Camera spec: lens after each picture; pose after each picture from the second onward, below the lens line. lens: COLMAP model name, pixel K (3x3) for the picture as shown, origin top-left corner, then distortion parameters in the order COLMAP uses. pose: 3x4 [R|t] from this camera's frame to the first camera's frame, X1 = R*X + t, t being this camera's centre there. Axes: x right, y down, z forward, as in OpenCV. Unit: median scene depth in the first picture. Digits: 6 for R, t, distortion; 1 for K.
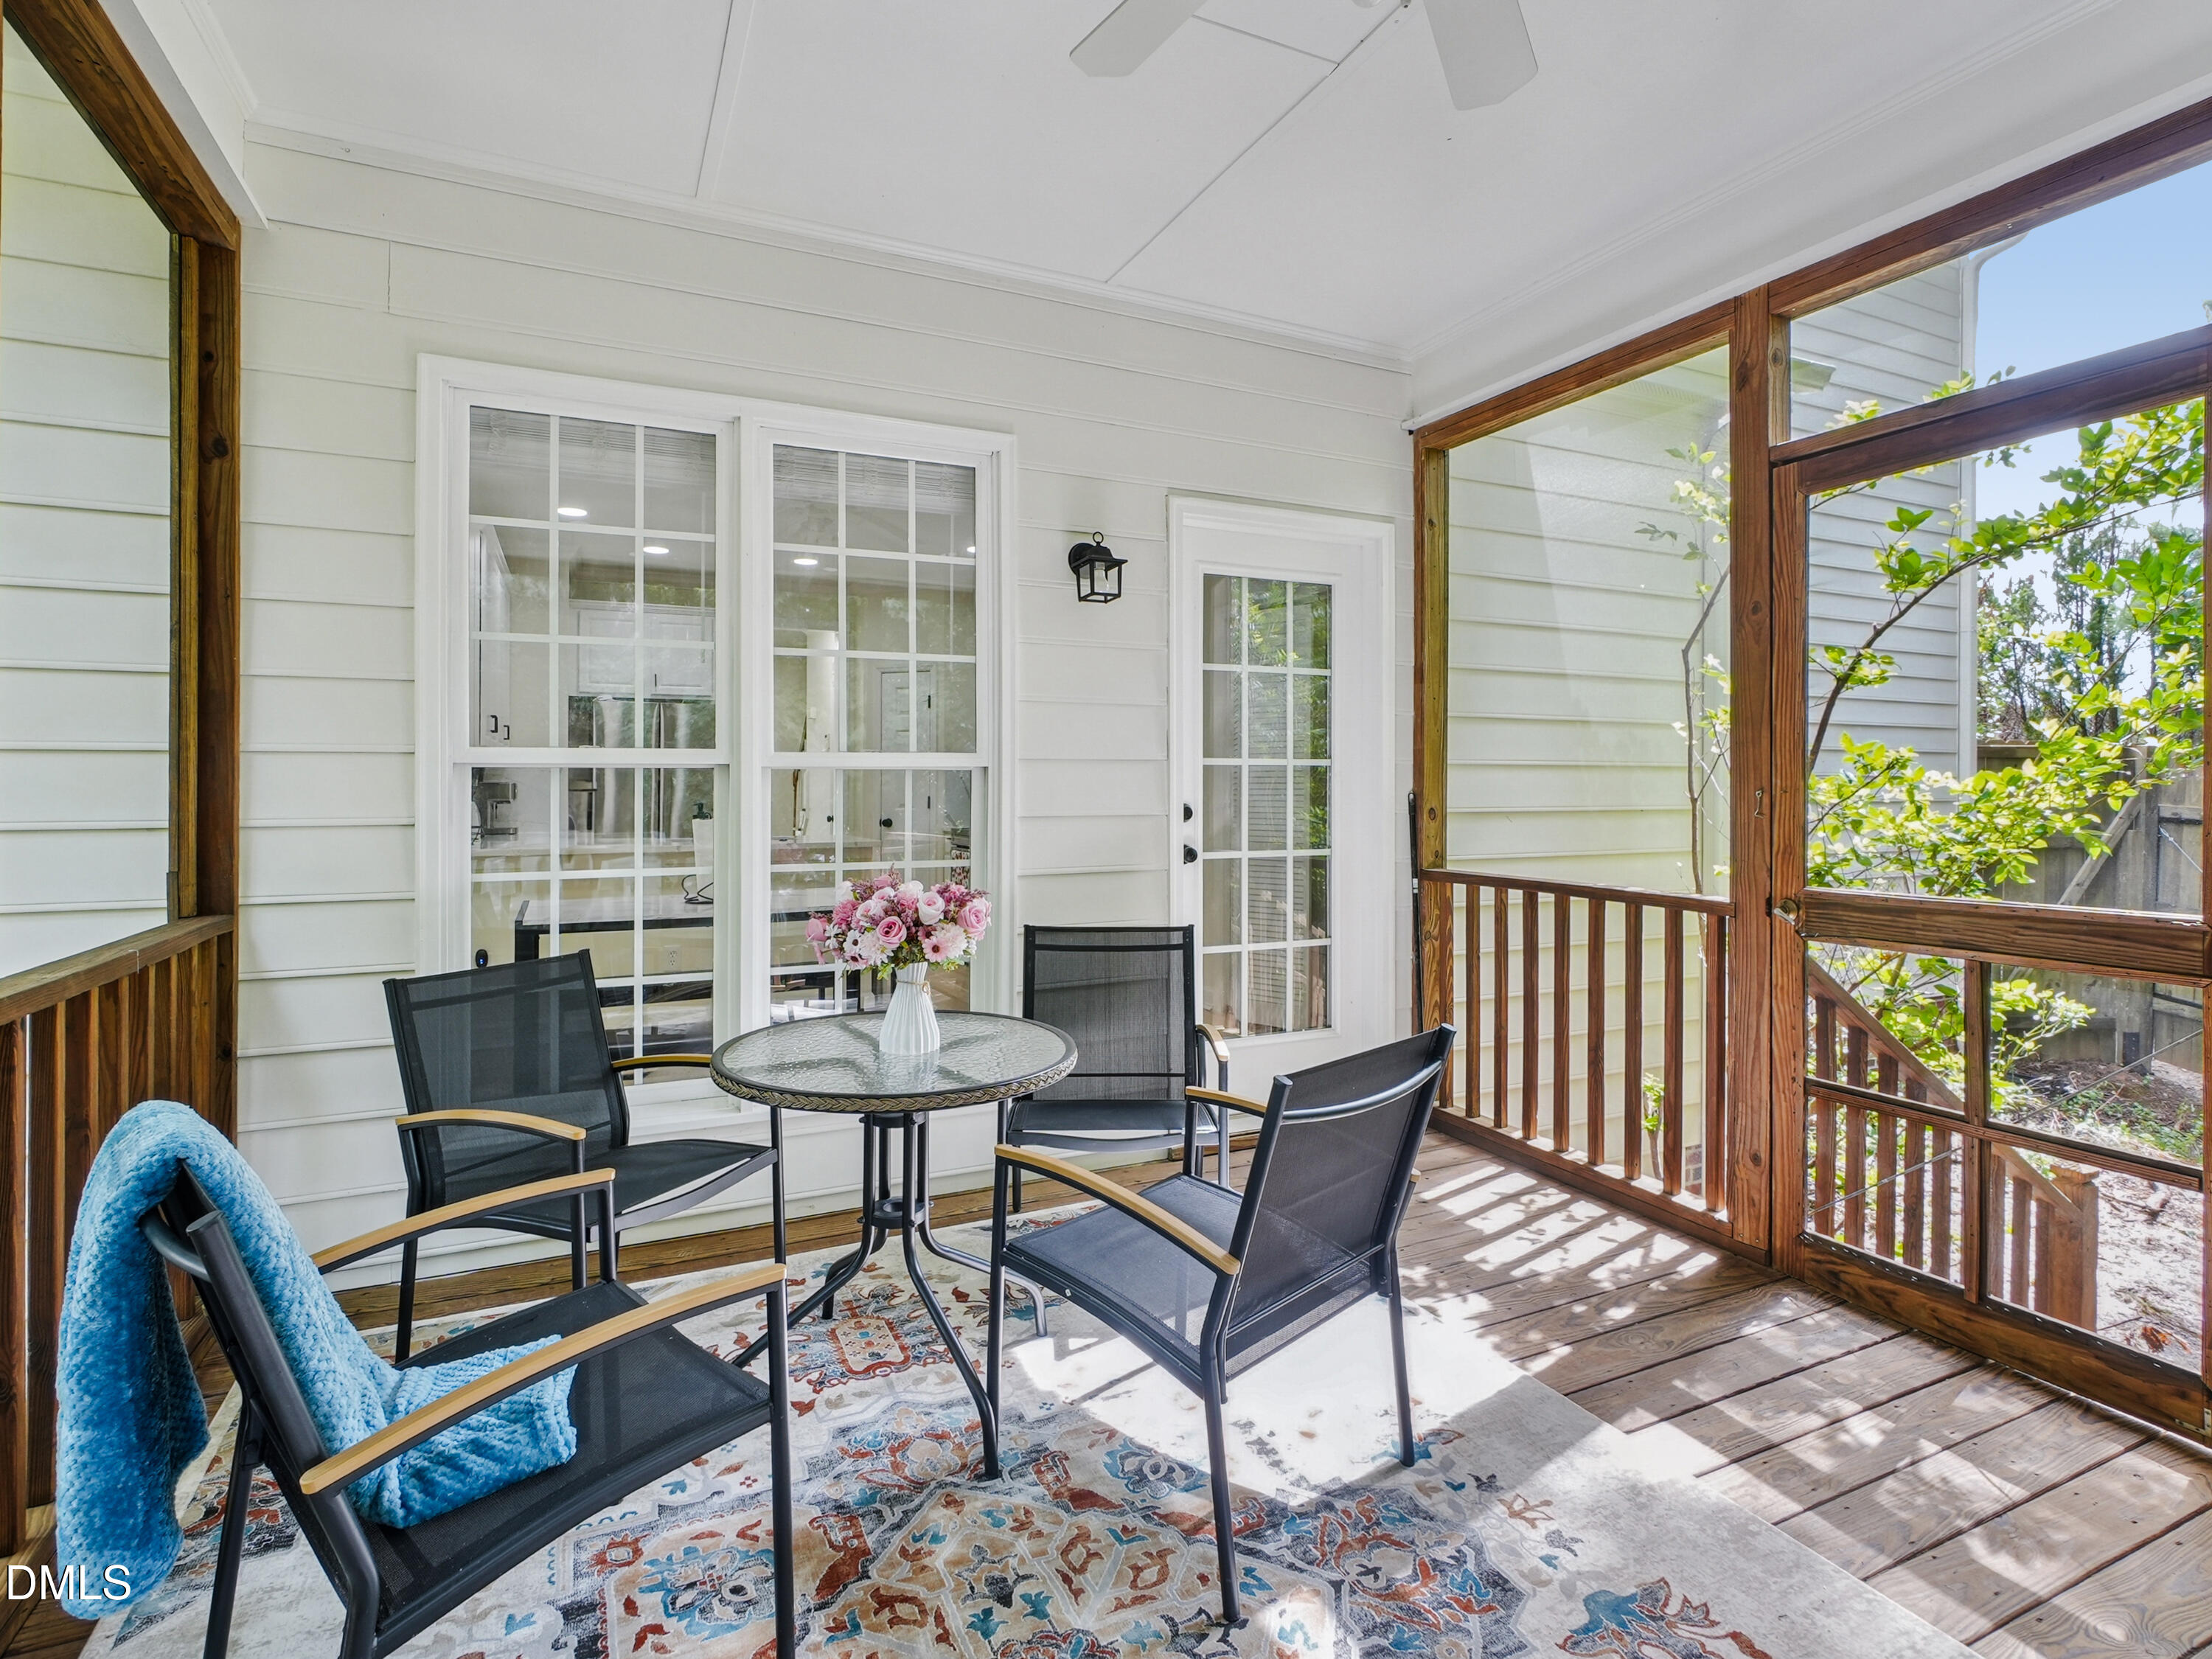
lens RADIAL K [[1094.9, 0, 1088.6], [0, 1094.9, 791.1], [0, 0, 1]] dist [-0.006551, 0.004175]
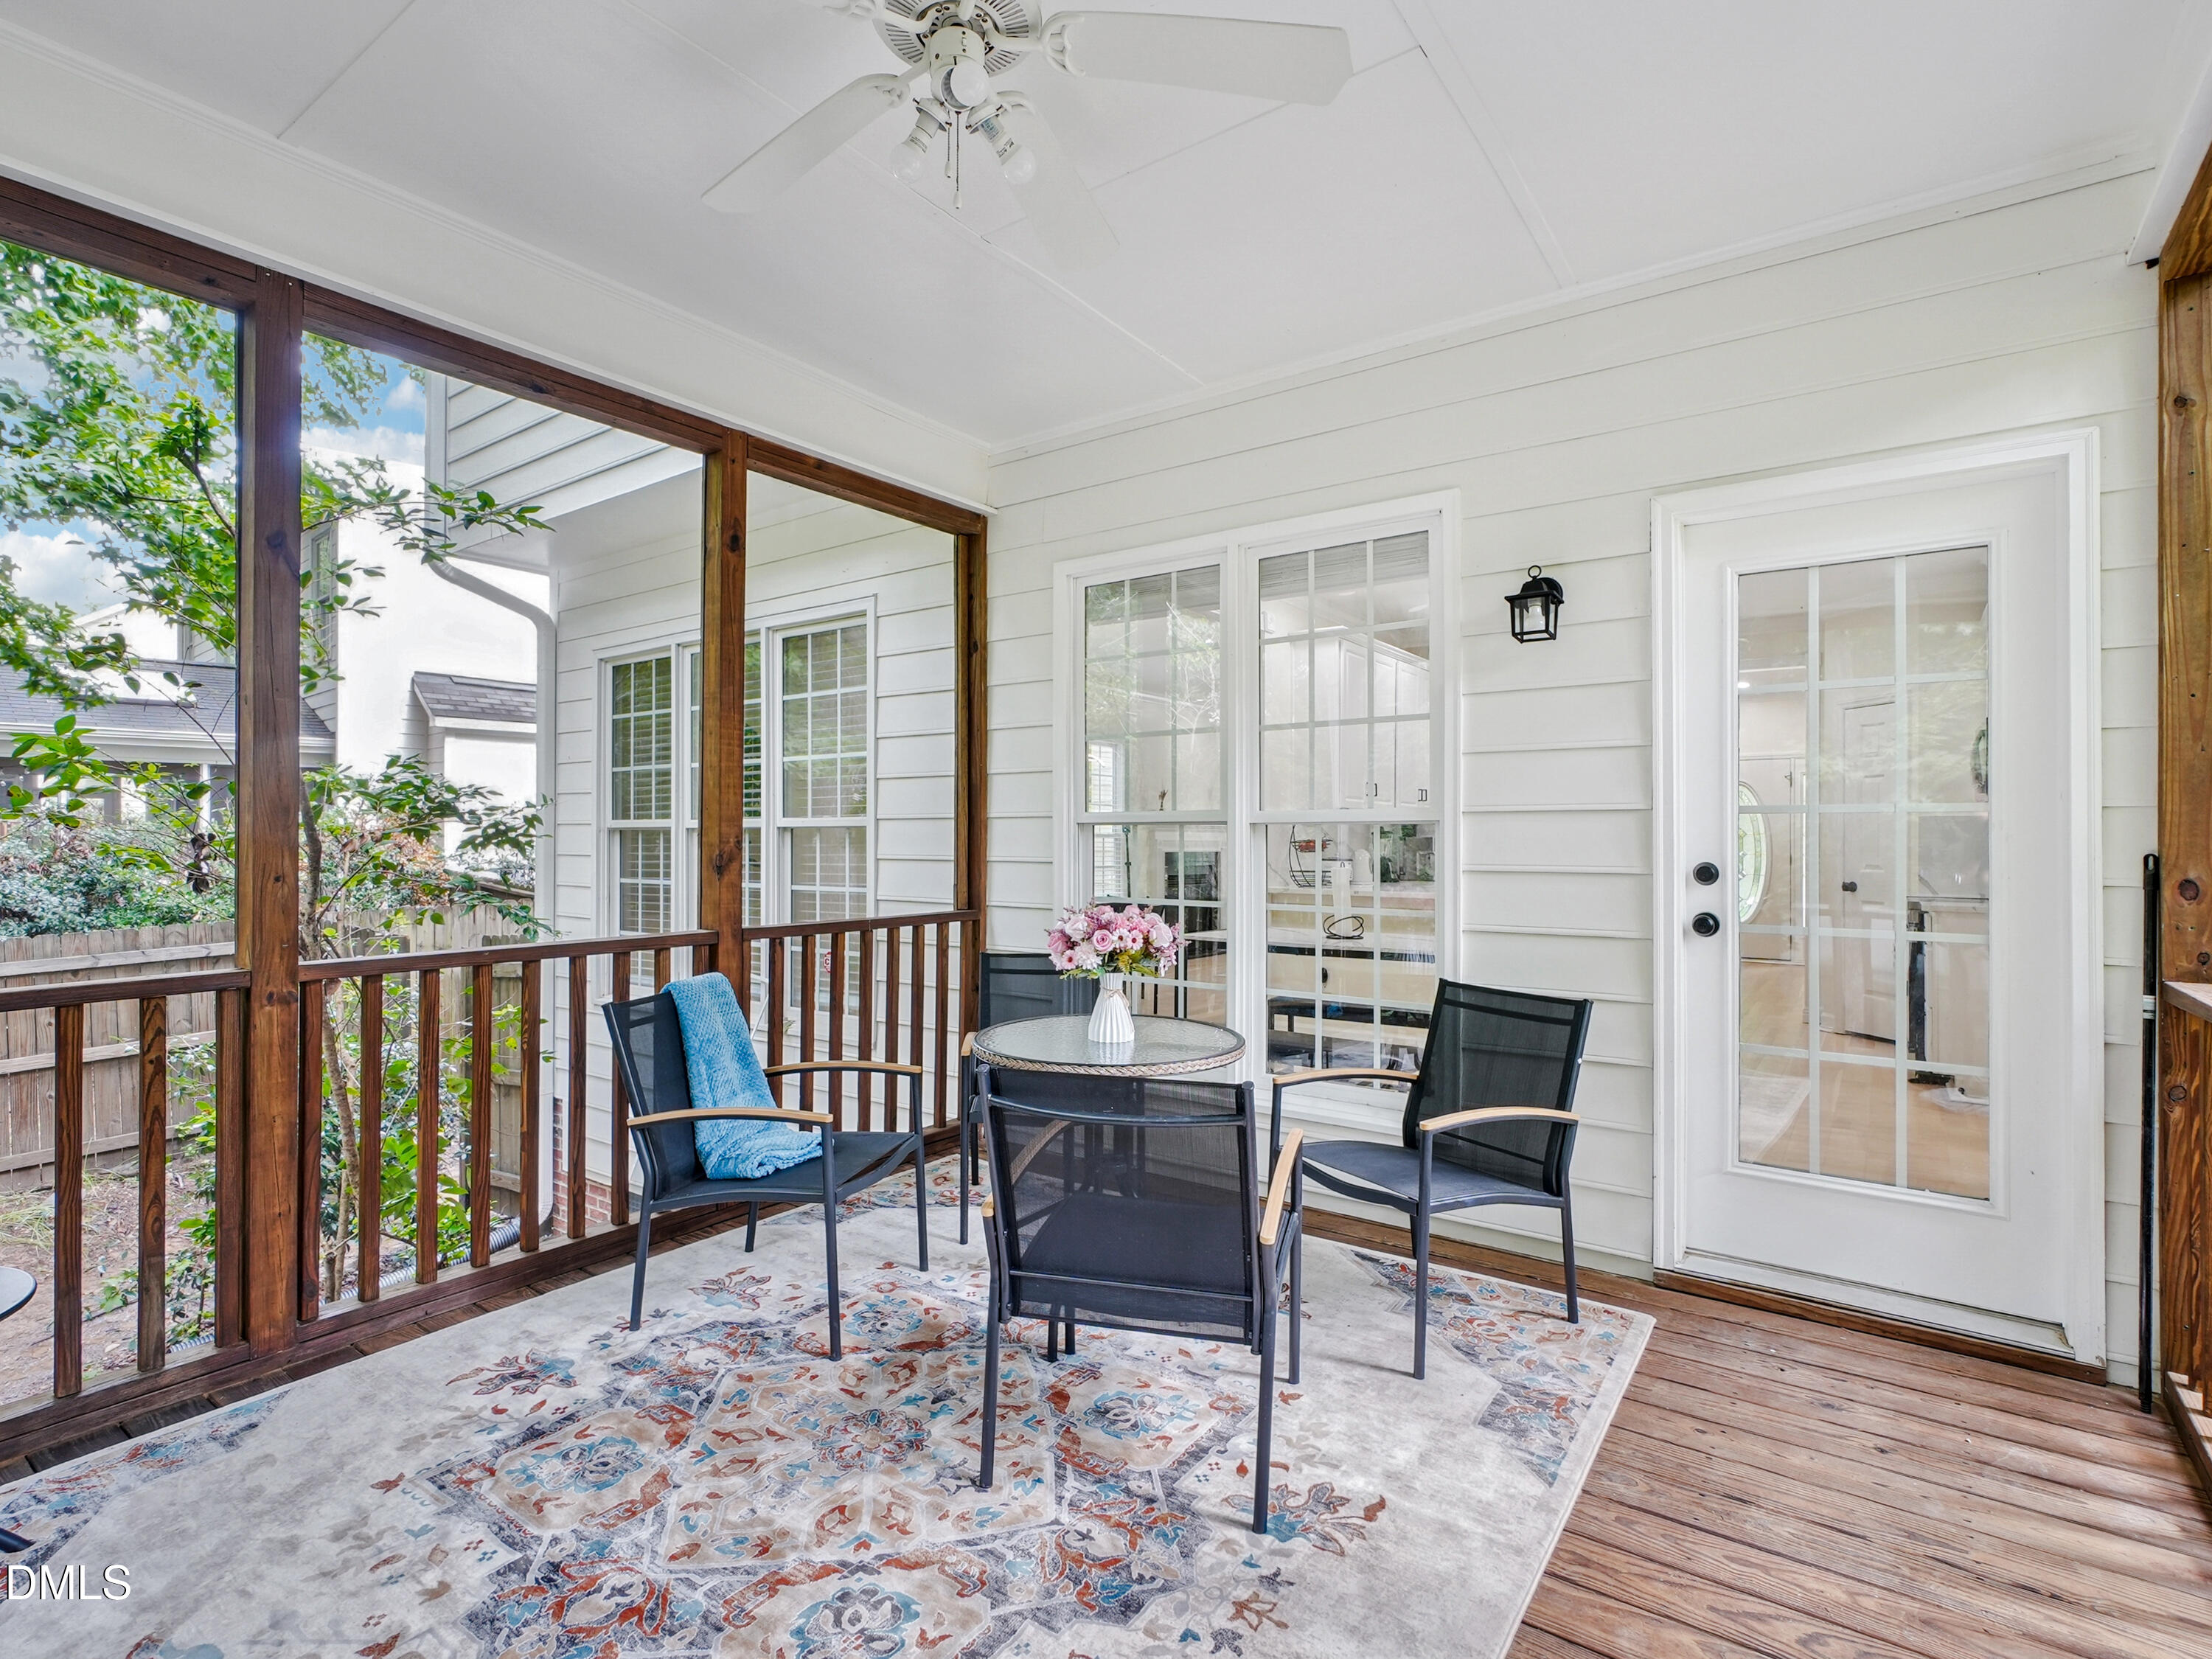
lens RADIAL K [[1094.9, 0, 1104.1], [0, 1094.9, 827.8], [0, 0, 1]] dist [-0.006551, 0.004175]
pose [[0.493456, -0.005970, -0.869750, 0.845391], [-0.008399, 0.999897, -0.011629, -0.001327], [0.869730, 0.013044, 0.493355, 0.305417]]
